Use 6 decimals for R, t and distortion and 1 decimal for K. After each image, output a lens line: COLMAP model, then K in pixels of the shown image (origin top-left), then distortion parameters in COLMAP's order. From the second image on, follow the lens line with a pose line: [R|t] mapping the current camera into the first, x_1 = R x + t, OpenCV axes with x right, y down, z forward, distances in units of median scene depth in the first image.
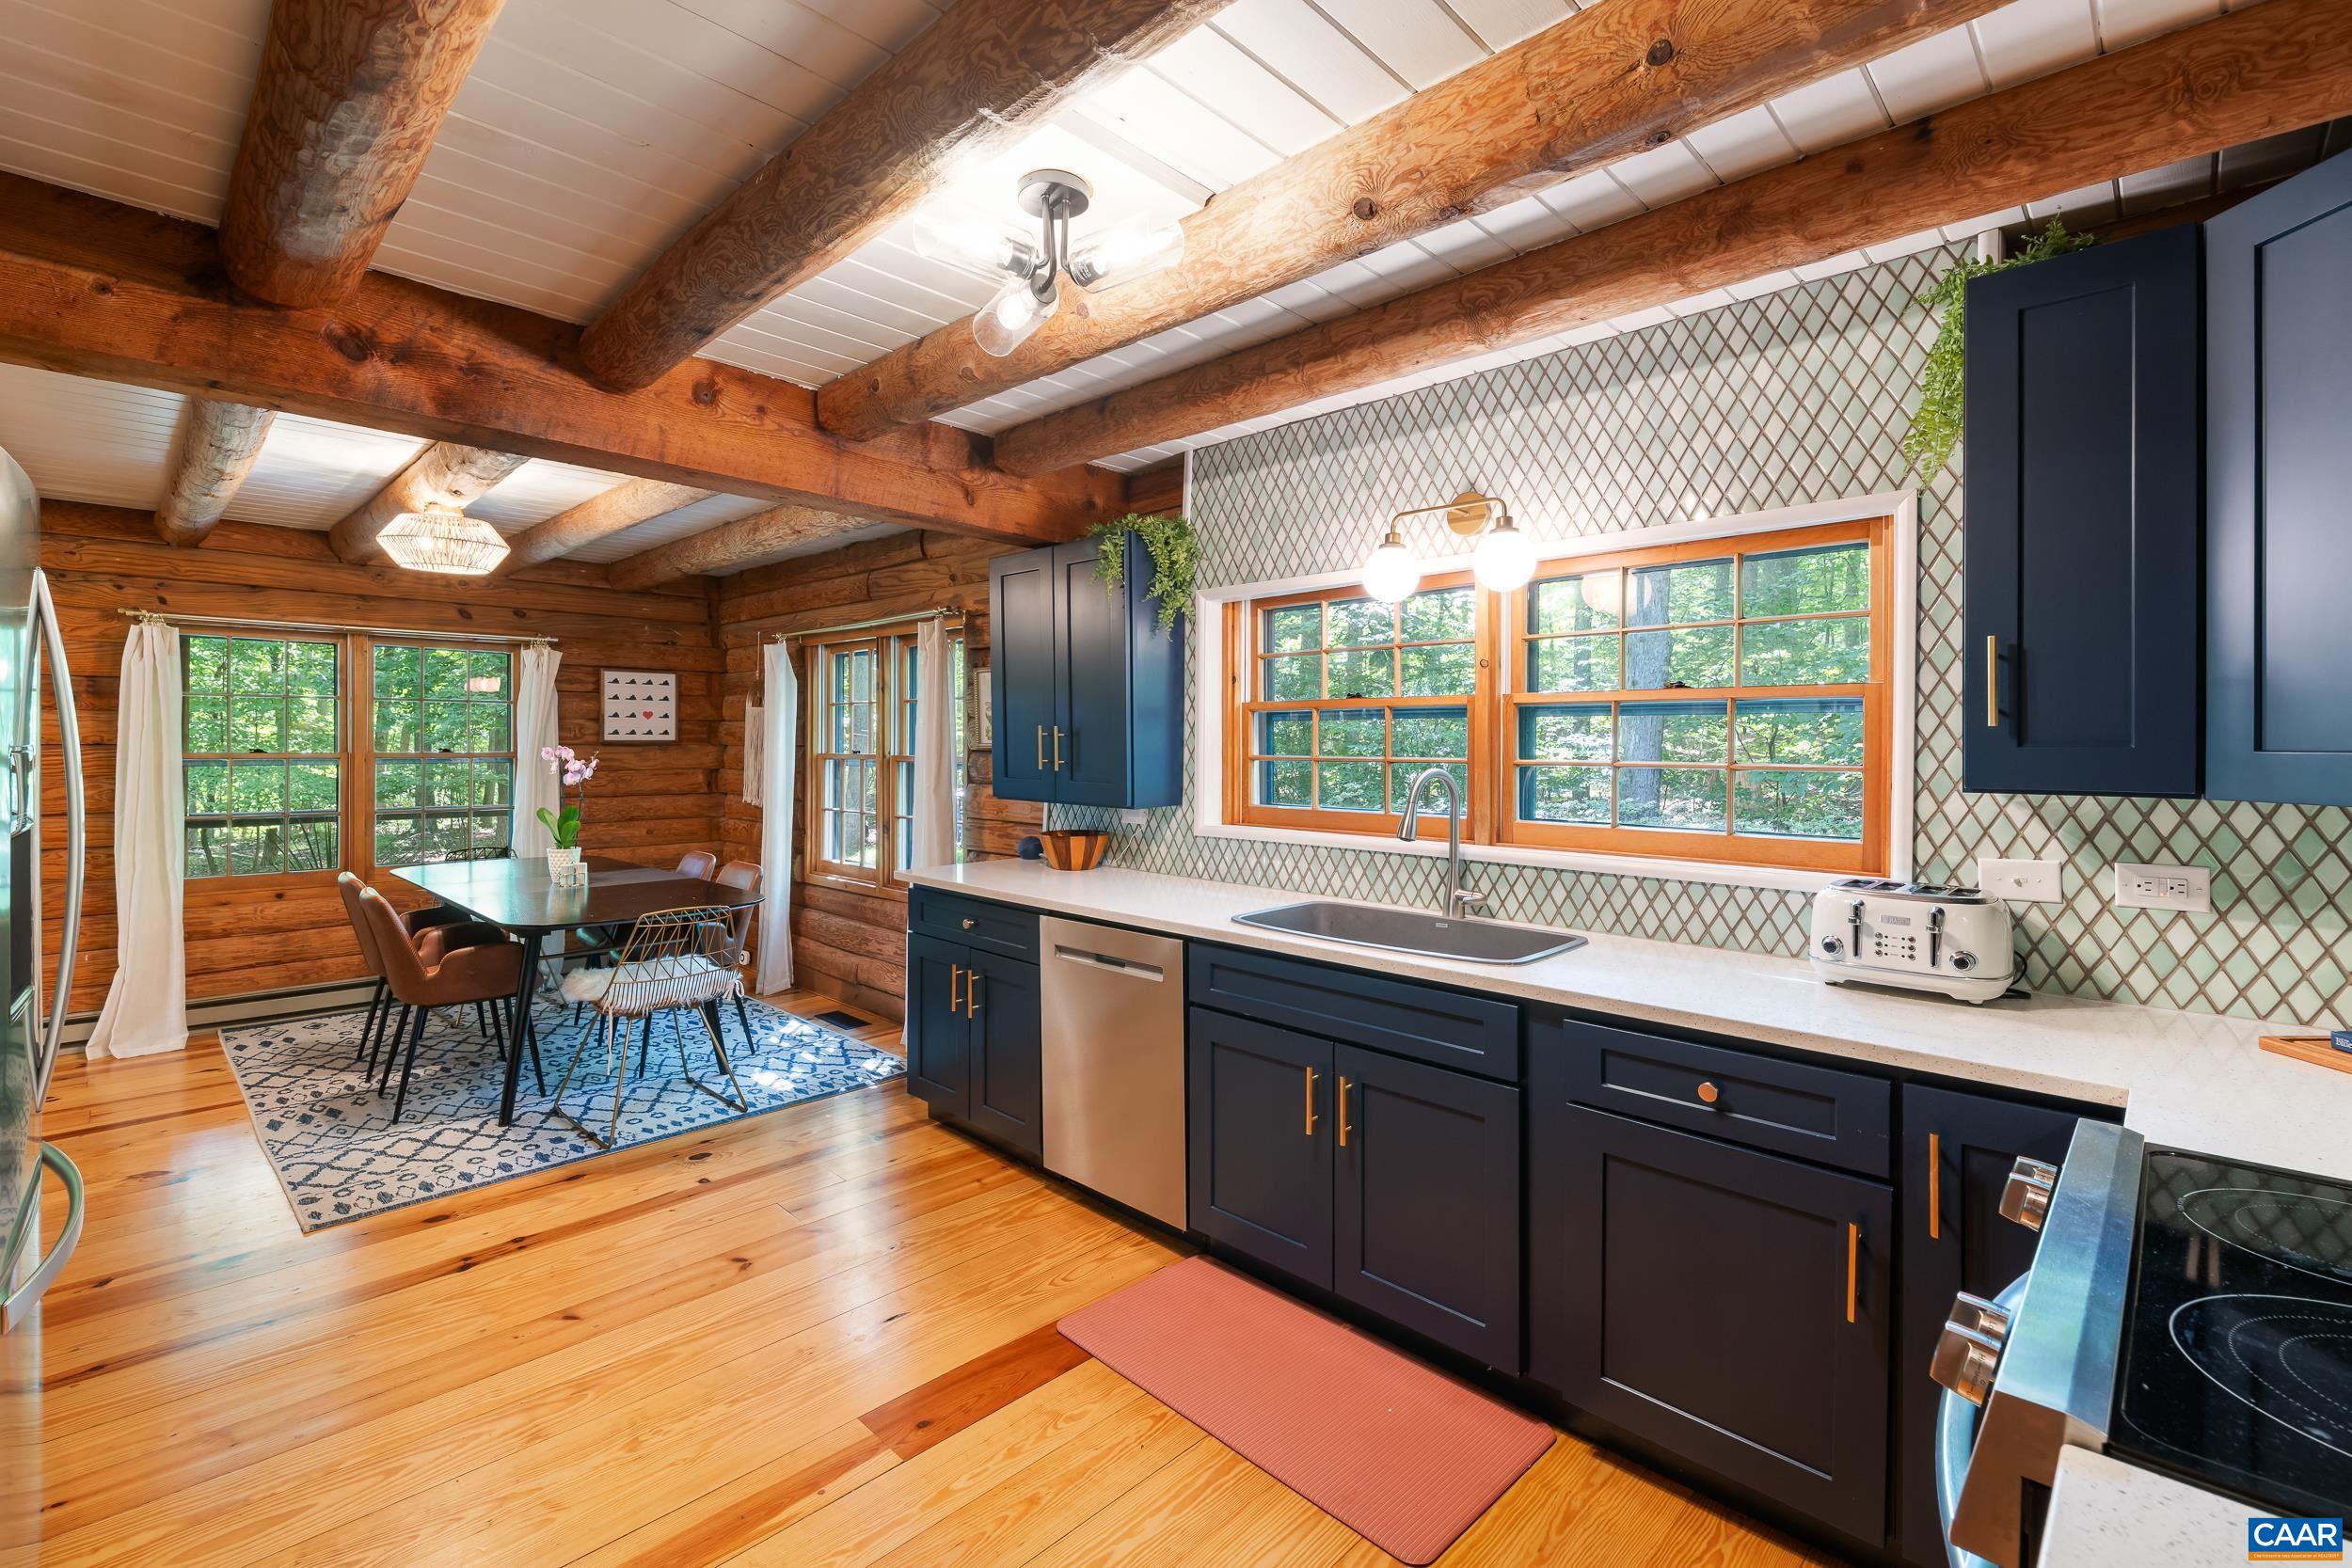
lens RADIAL K [[1020.2, 0, 1139.2], [0, 1020.2, 739.1], [0, 0, 1]] dist [0.023197, -0.011712]
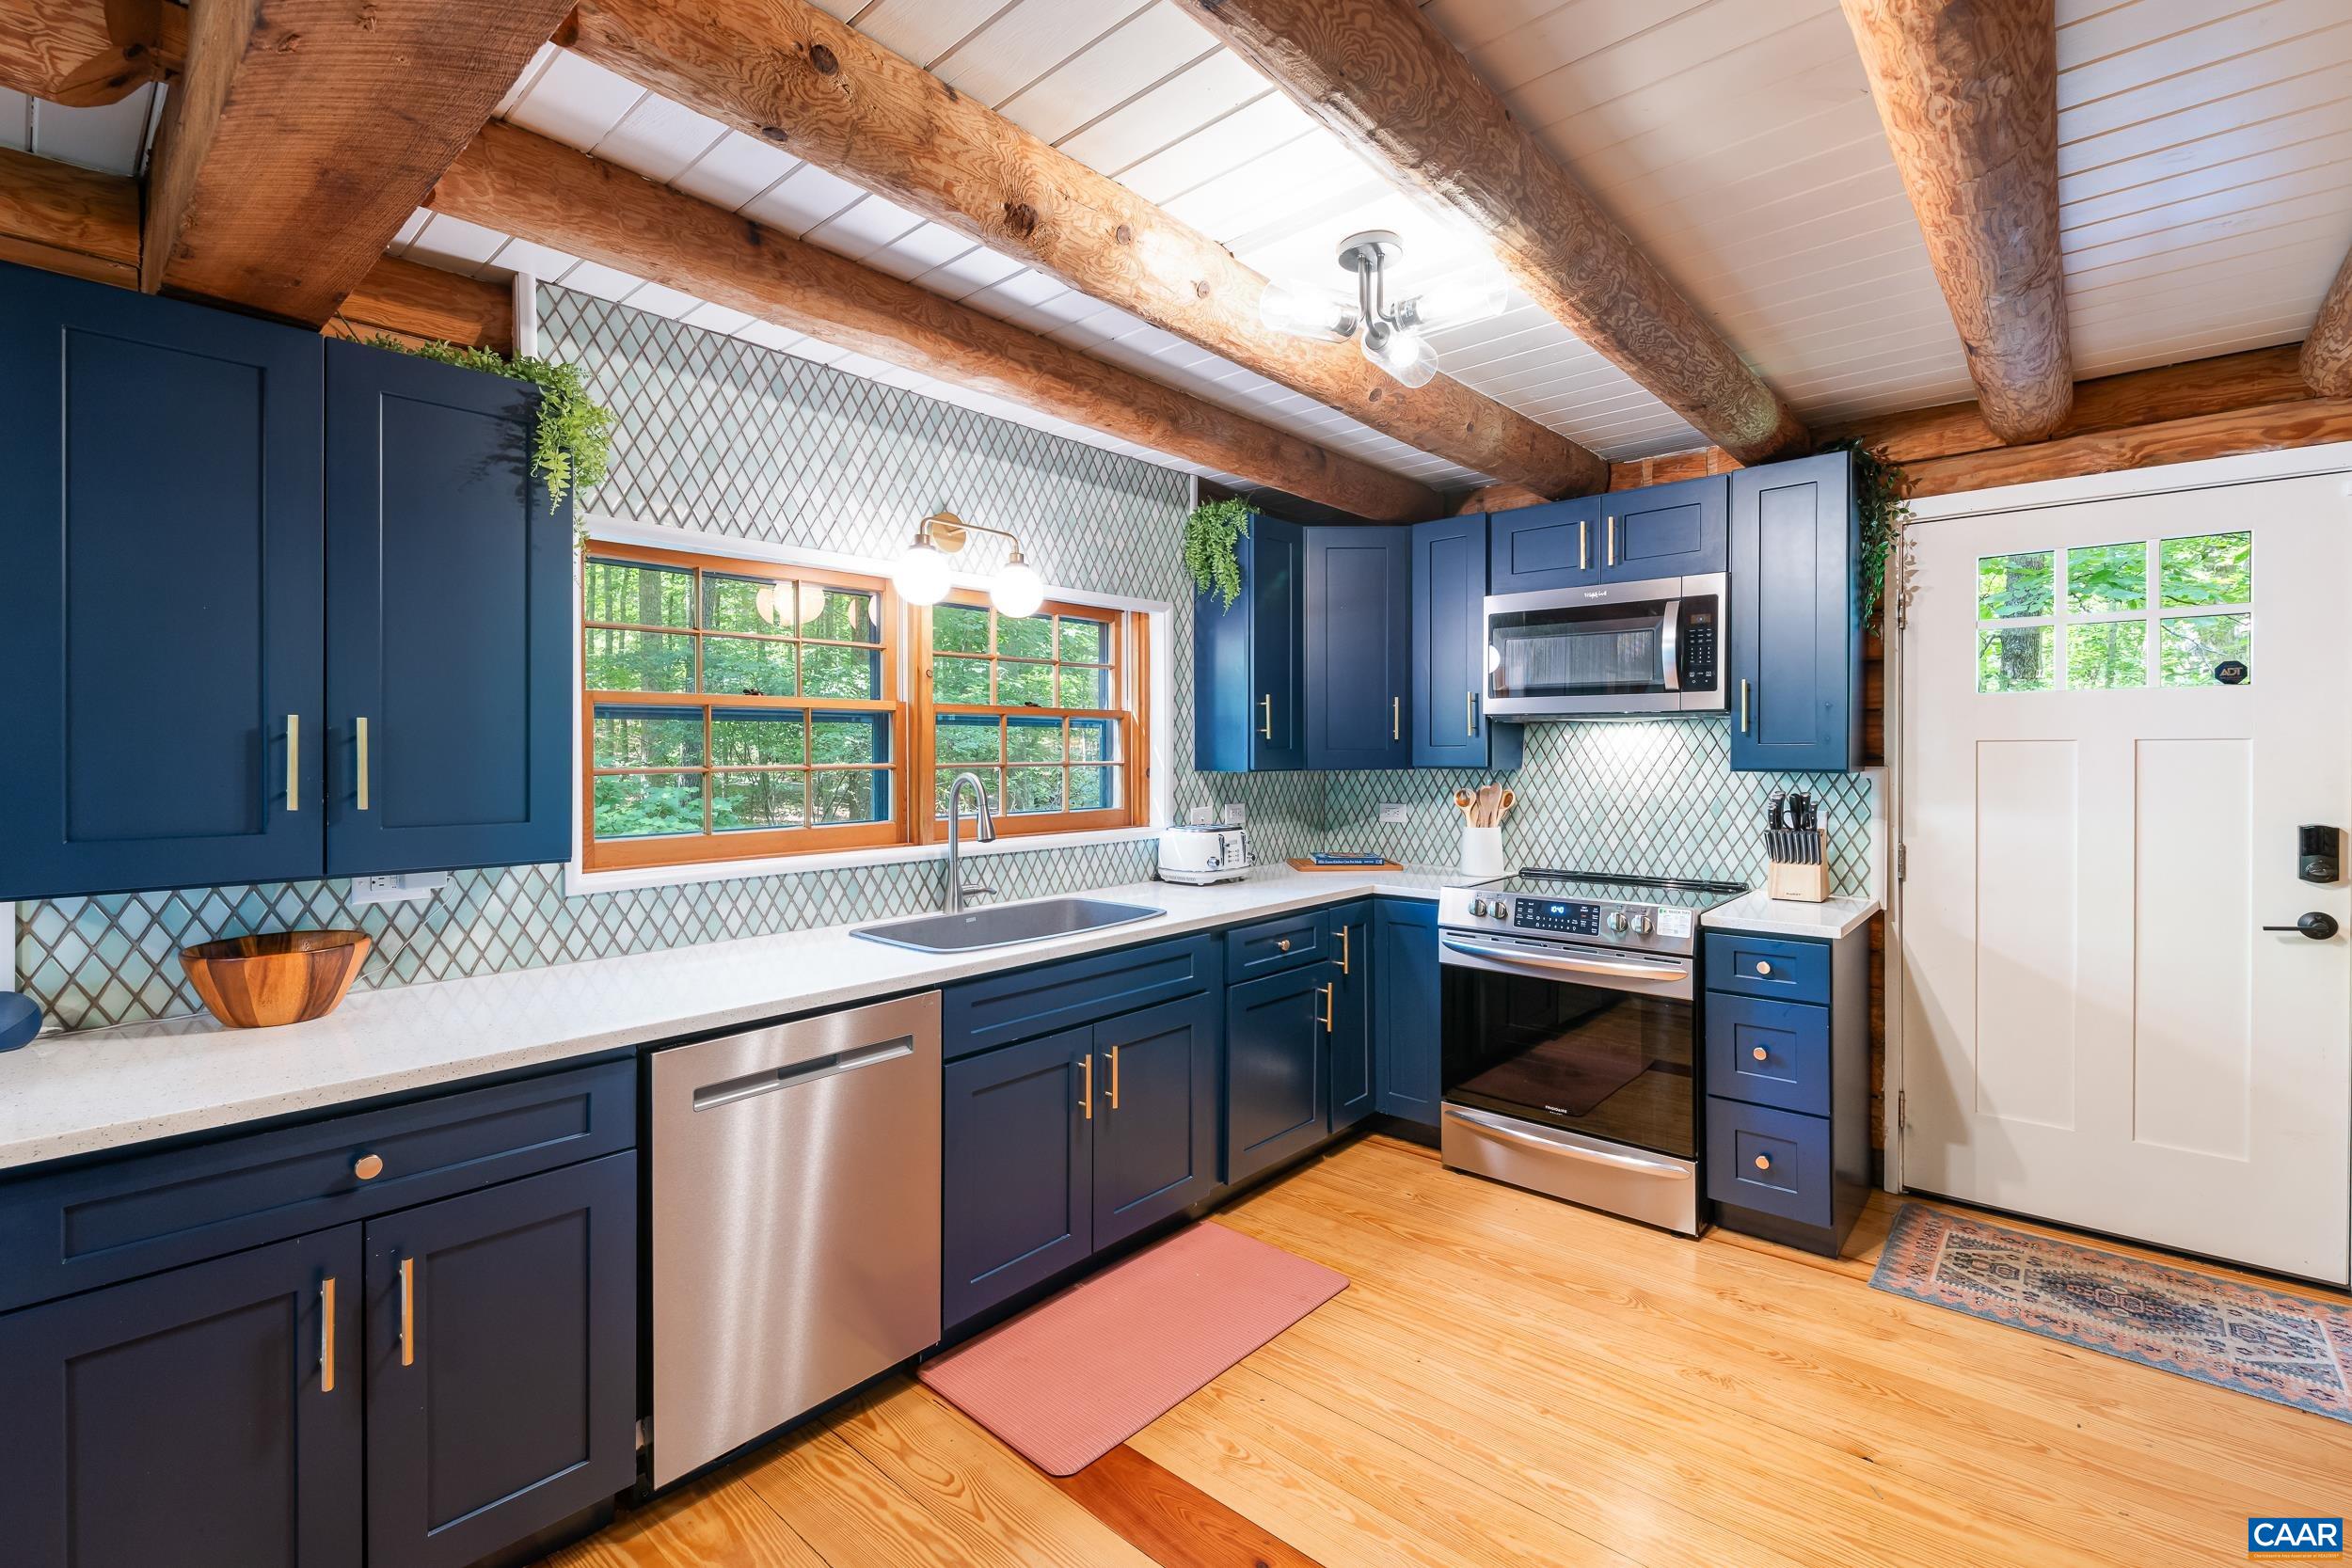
lens RADIAL K [[1027.8, 0, 1190.3], [0, 1027.8, 752.0], [0, 0, 1]] dist [0.014058, -0.006545]
pose [[-0.067286, -0.005008, 0.997721, -0.667018], [0.001979, 0.999985, 0.005153, 0.002254], [-0.997732, 0.002322, -0.067275, 0.716517]]
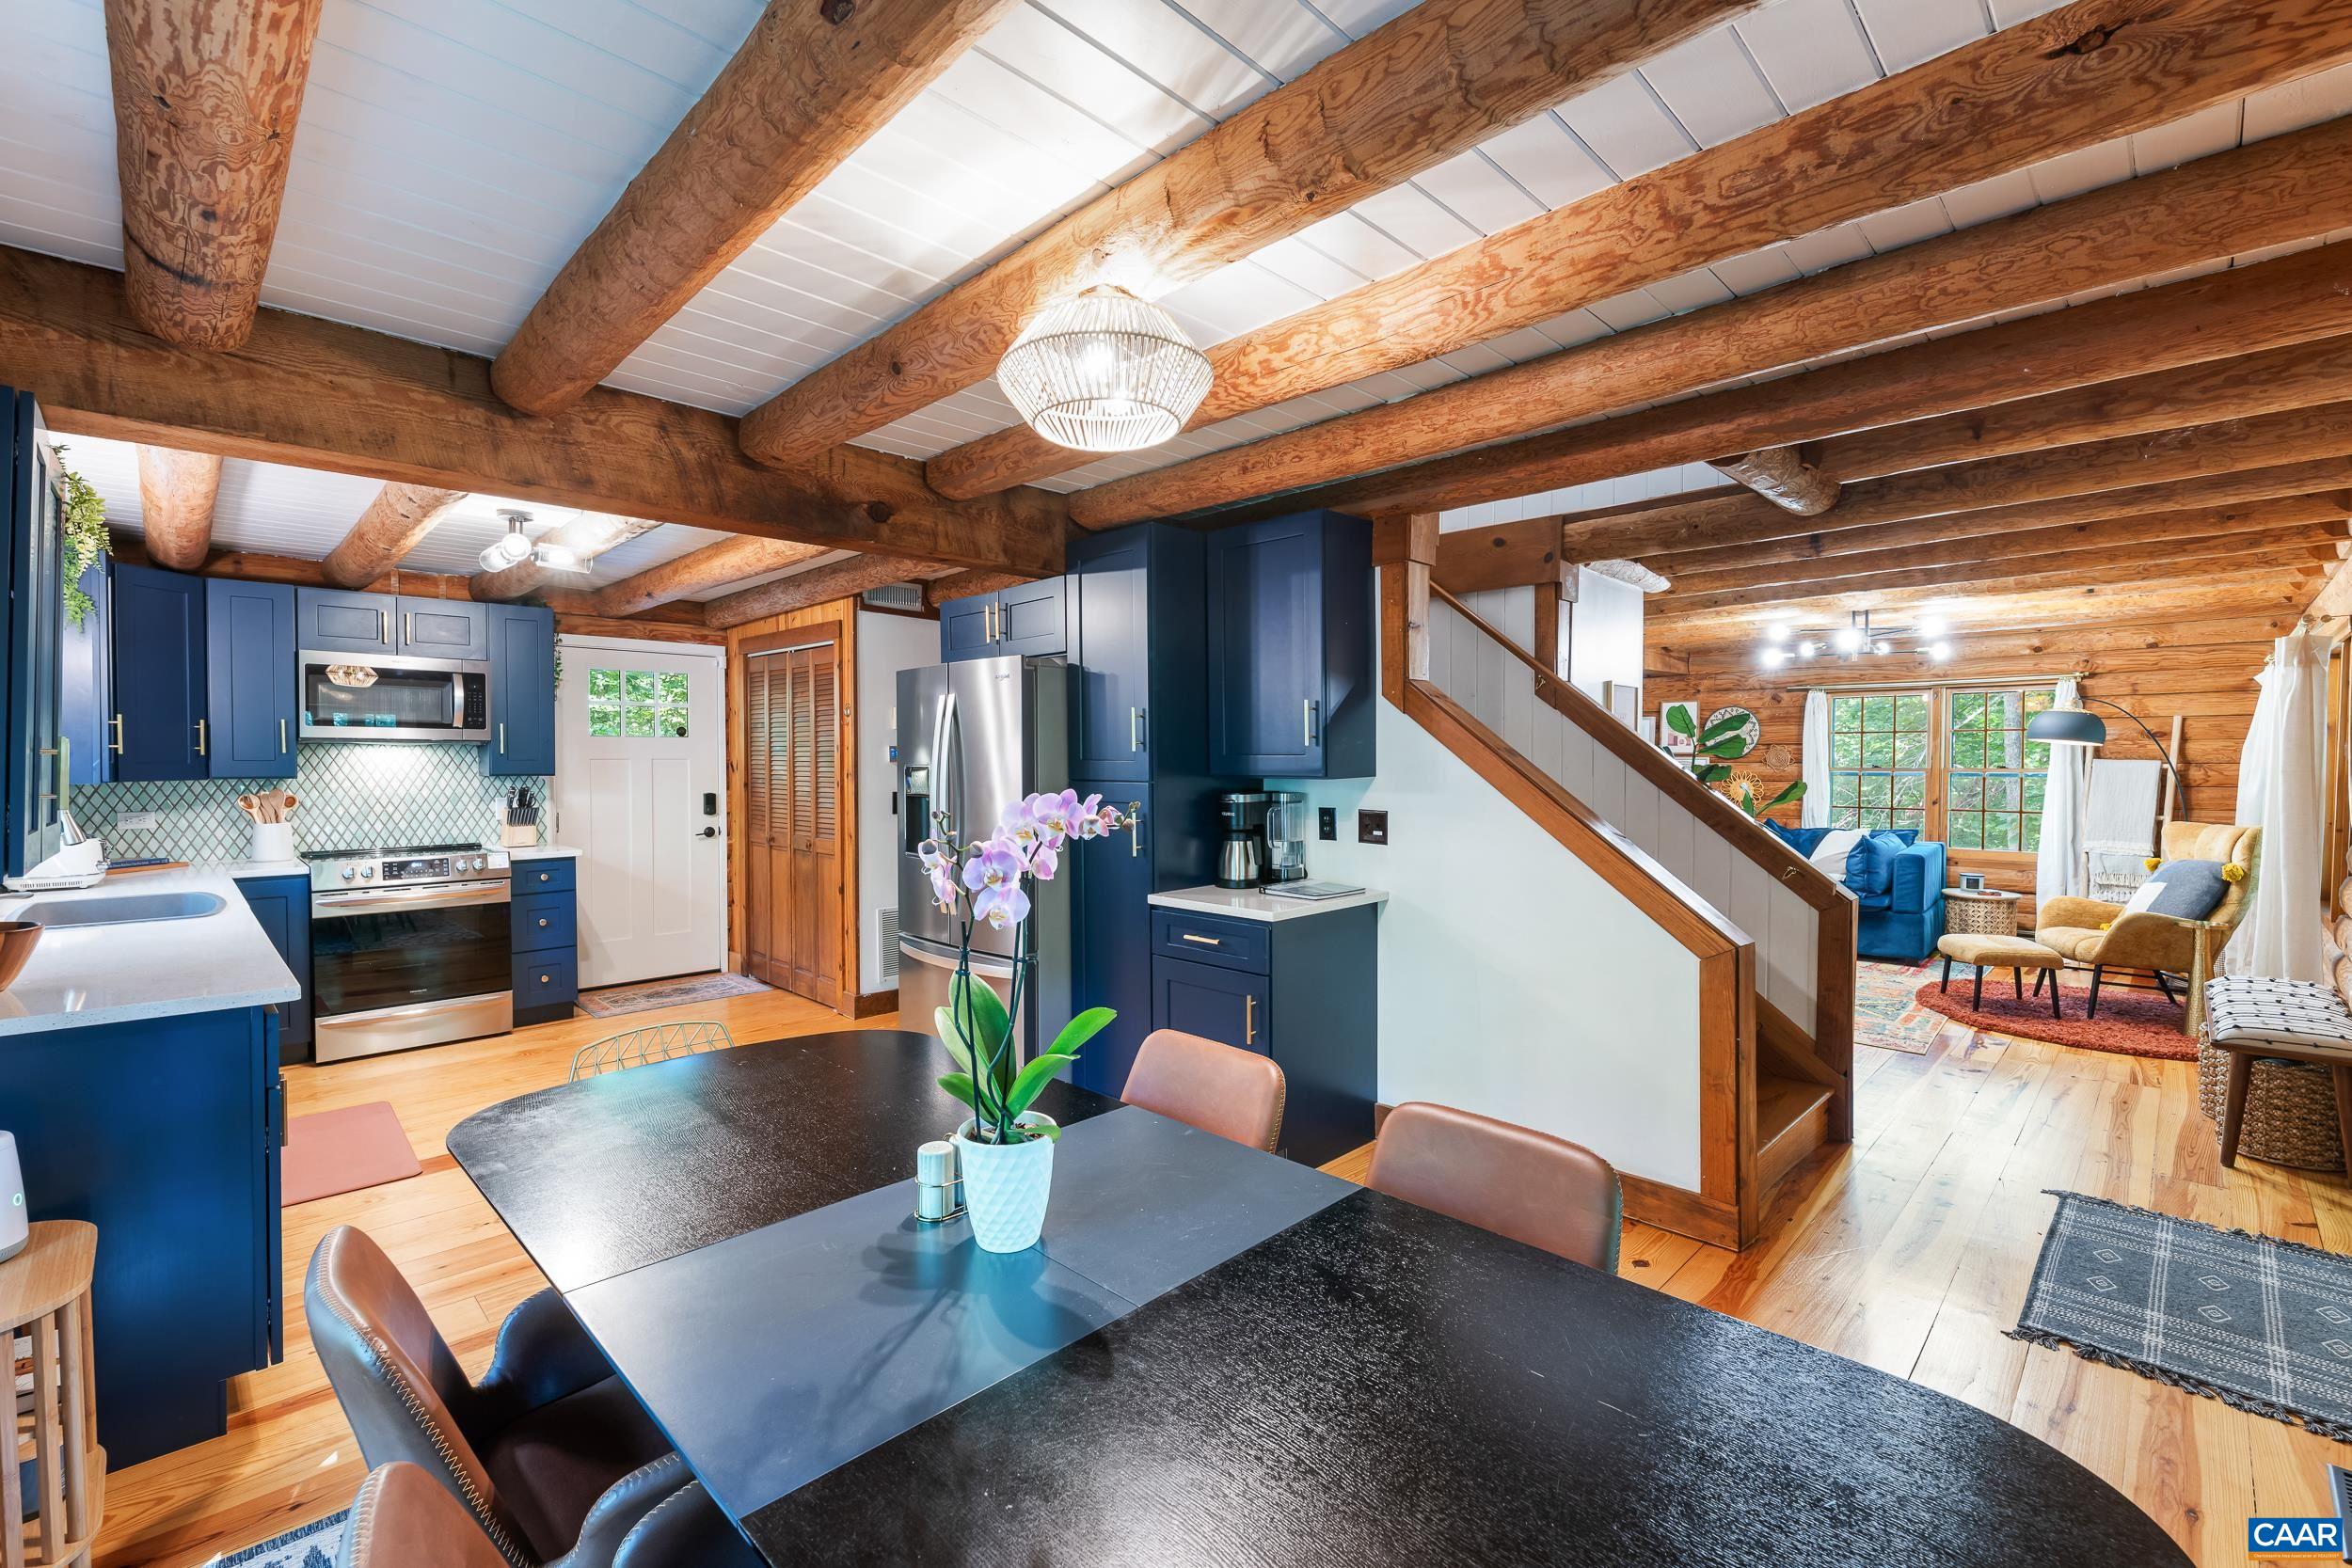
lens RADIAL K [[1009.9, 0, 1176.0], [0, 1009.9, 784.0], [0, 0, 1]] dist [0.000289, -0.000969]
pose [[-0.999995, -0.002343, 0.002222, -0.861477], [-0.002290, 0.999714, 0.023807, -0.002497], [-0.002277, 0.023802, -0.999714, 1.817185]]
